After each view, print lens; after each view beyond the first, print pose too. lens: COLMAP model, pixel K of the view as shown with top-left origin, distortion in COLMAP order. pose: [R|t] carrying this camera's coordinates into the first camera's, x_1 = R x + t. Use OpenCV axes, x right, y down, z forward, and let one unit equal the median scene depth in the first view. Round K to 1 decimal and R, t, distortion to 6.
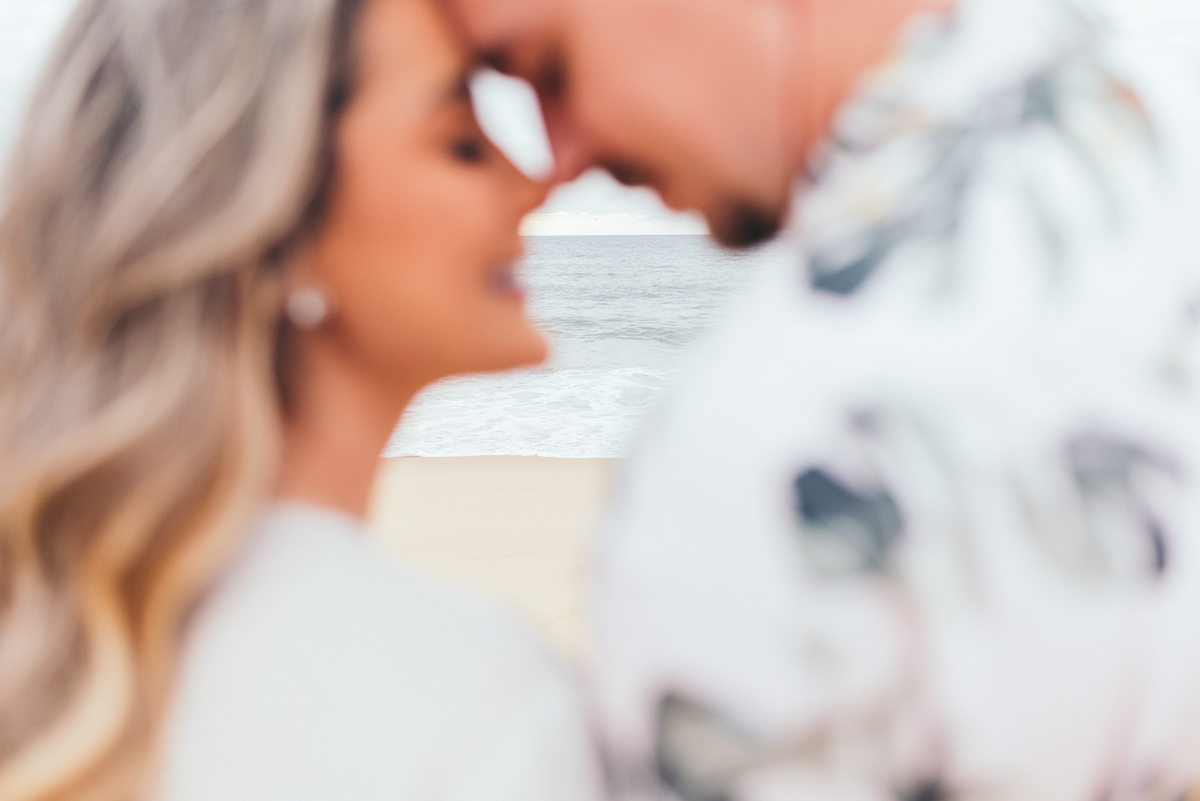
lens RADIAL K [[1213.0, 0, 600.0], [0, 1213.0, 400.5], [0, 0, 1]] dist [0.015844, 0.009737]
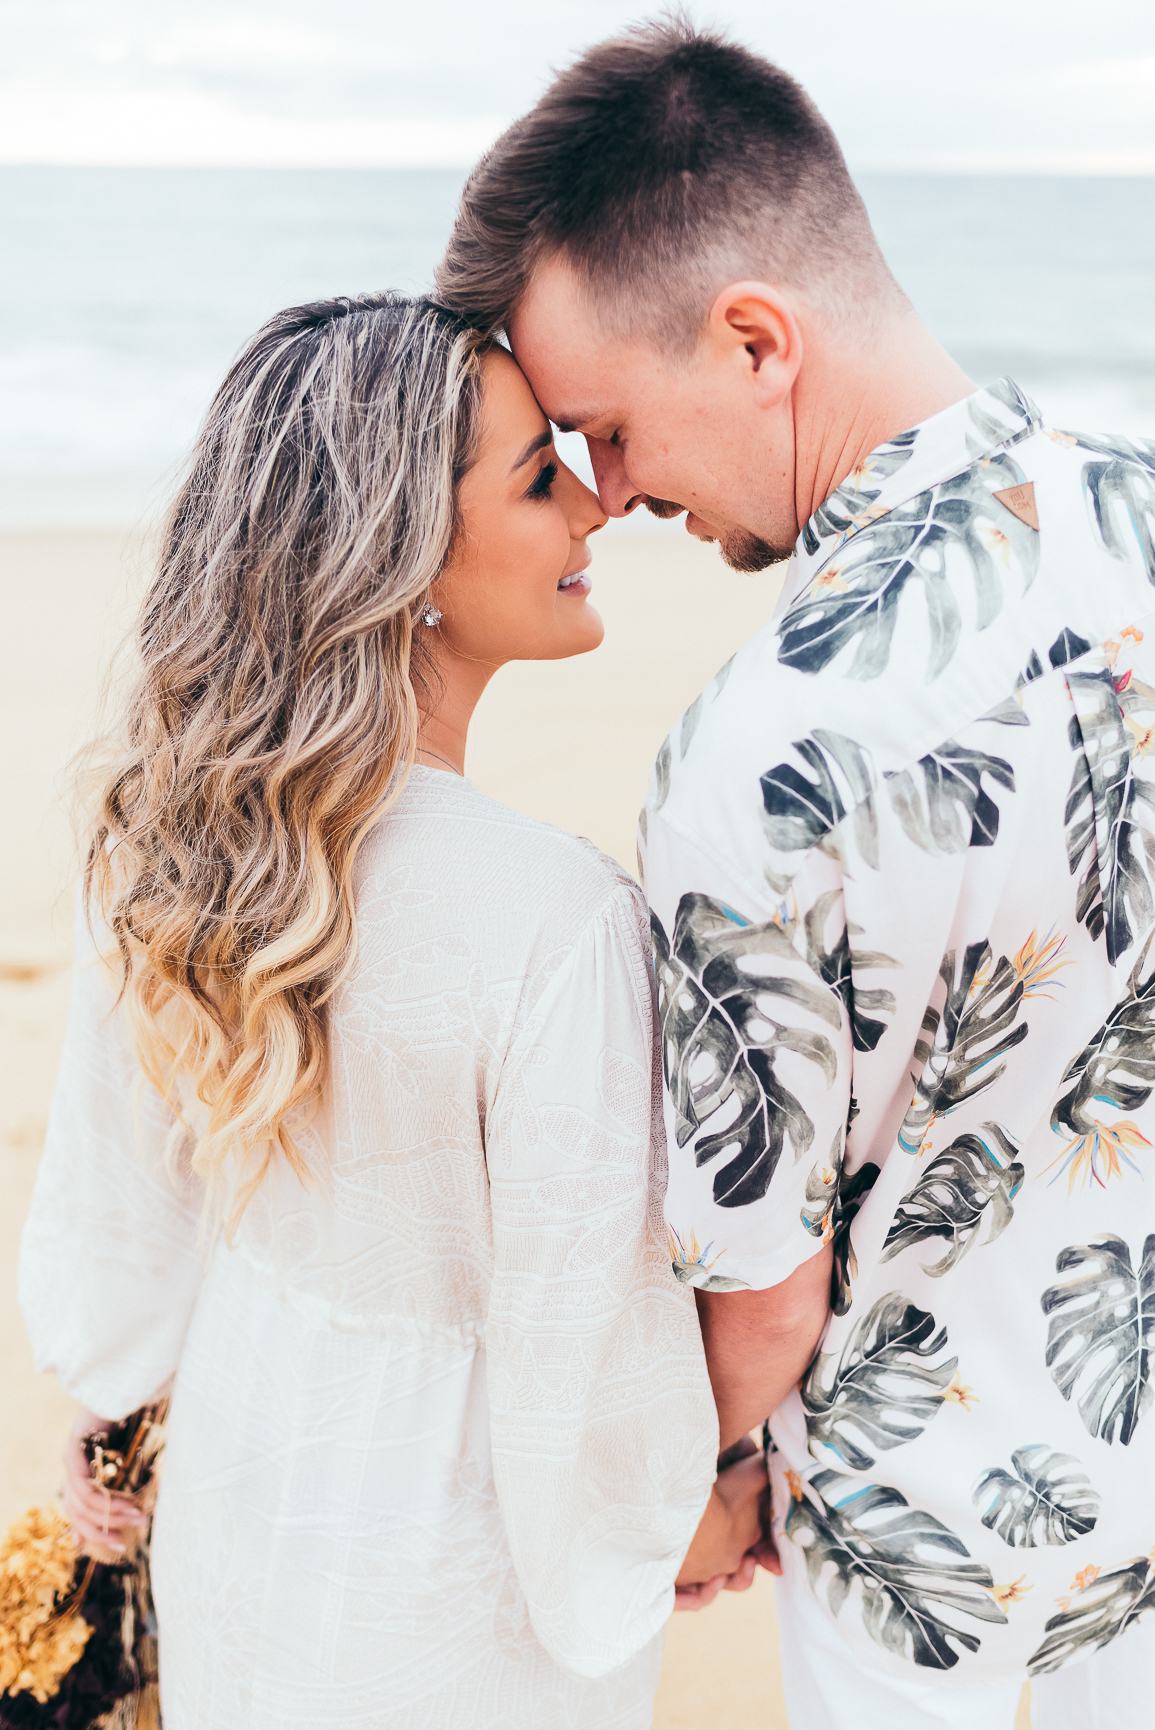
lens RADIAL K [[1748.7, 0, 577.5], [0, 1748.7, 865.0], [0, 0, 1]] dist [0.015844, 0.009737]
pose [[0.999937, 0.011195, -0.000482, -0.076203], [-0.010684, 0.965492, 0.260213, -0.332408], [0.003378, -0.260192, 0.965551, -1.001403]]
